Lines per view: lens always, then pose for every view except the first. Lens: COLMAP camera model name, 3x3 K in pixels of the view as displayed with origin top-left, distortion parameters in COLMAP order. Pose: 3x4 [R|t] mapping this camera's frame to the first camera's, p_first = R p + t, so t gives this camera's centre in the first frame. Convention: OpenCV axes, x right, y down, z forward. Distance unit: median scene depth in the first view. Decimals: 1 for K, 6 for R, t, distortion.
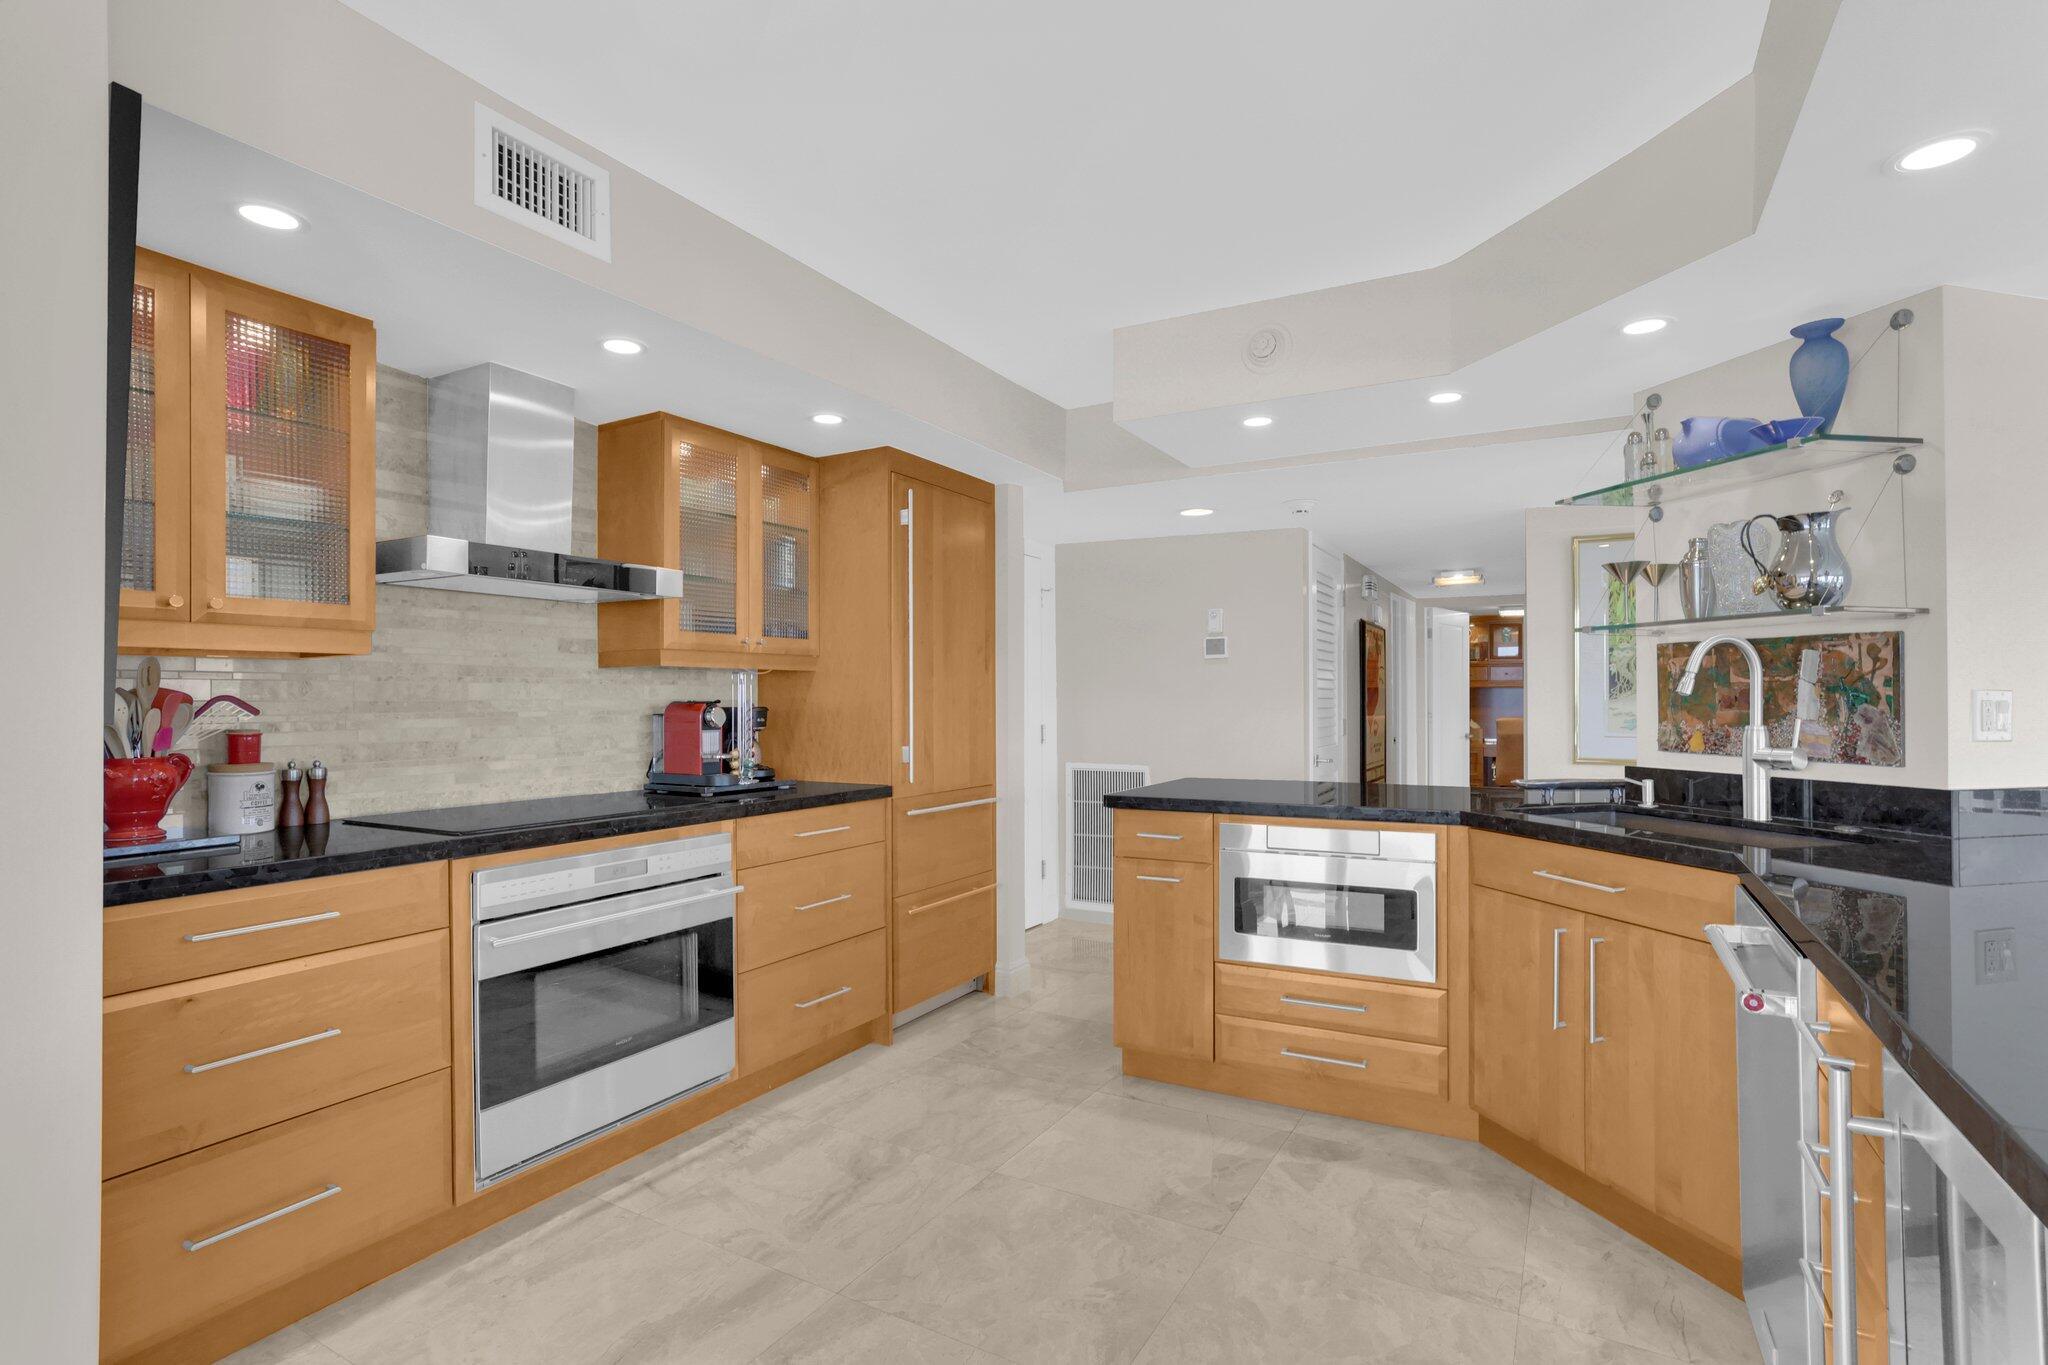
lens RADIAL K [[994.6, 0, 1004.4], [0, 994.6, 685.2], [0, 0, 1]] dist [-0.015644, 0.013370]
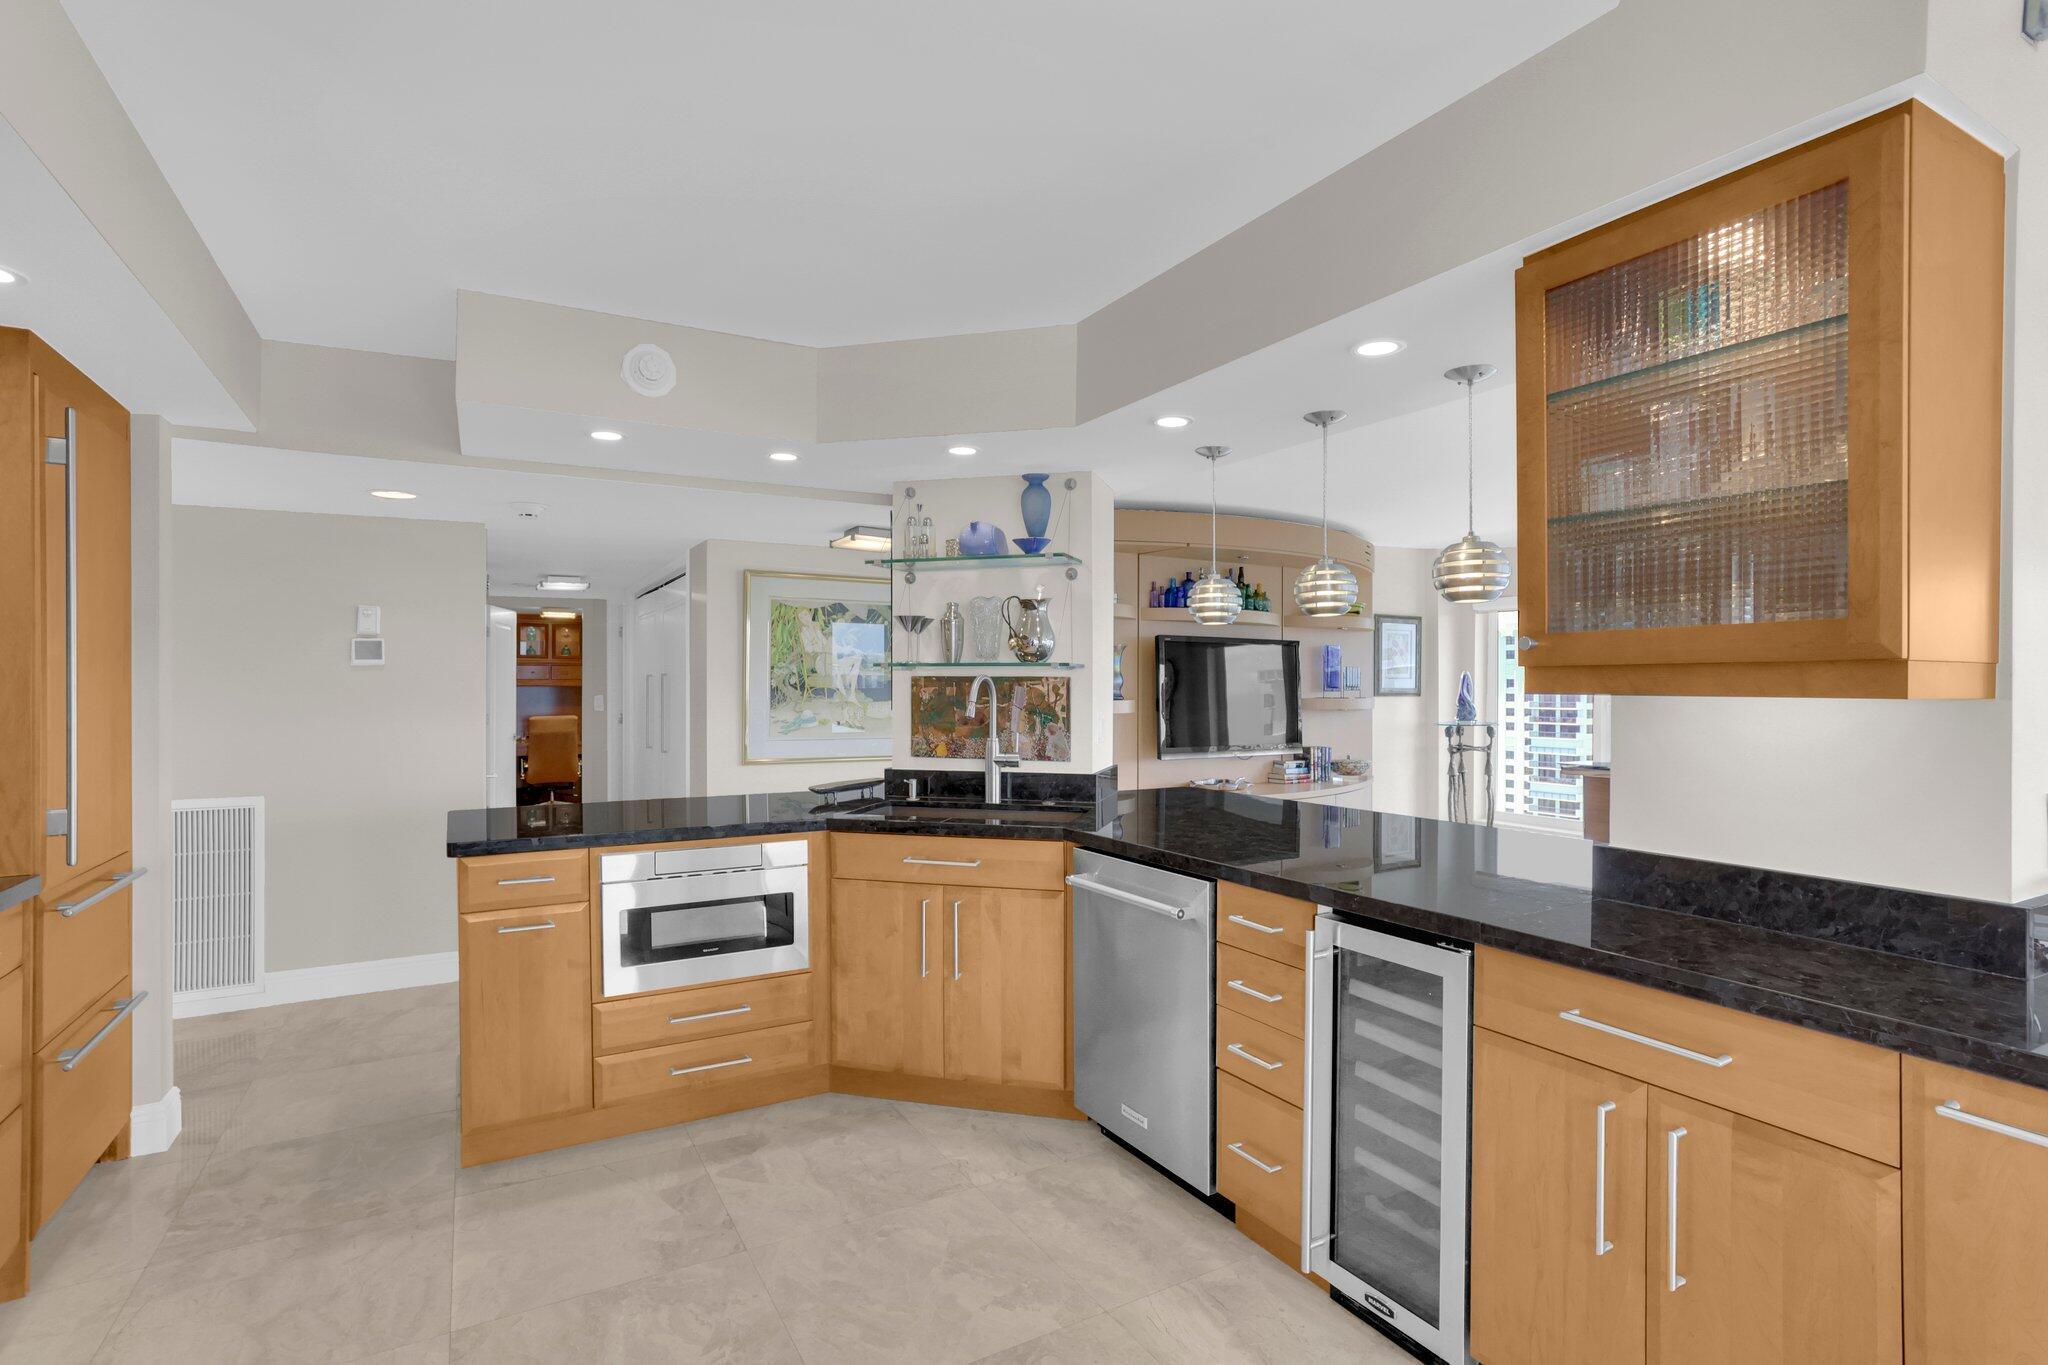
lens RADIAL K [[994.6, 0, 1034.8], [0, 994.6, 695.9], [0, 0, 1]] dist [-0.015644, 0.013370]
pose [[0.513376, -0.005570, 0.858146, -0.468786], [-0.013343, 0.999806, 0.014472, -0.042969], [-0.858060, -0.018880, 0.513202, 0.197565]]
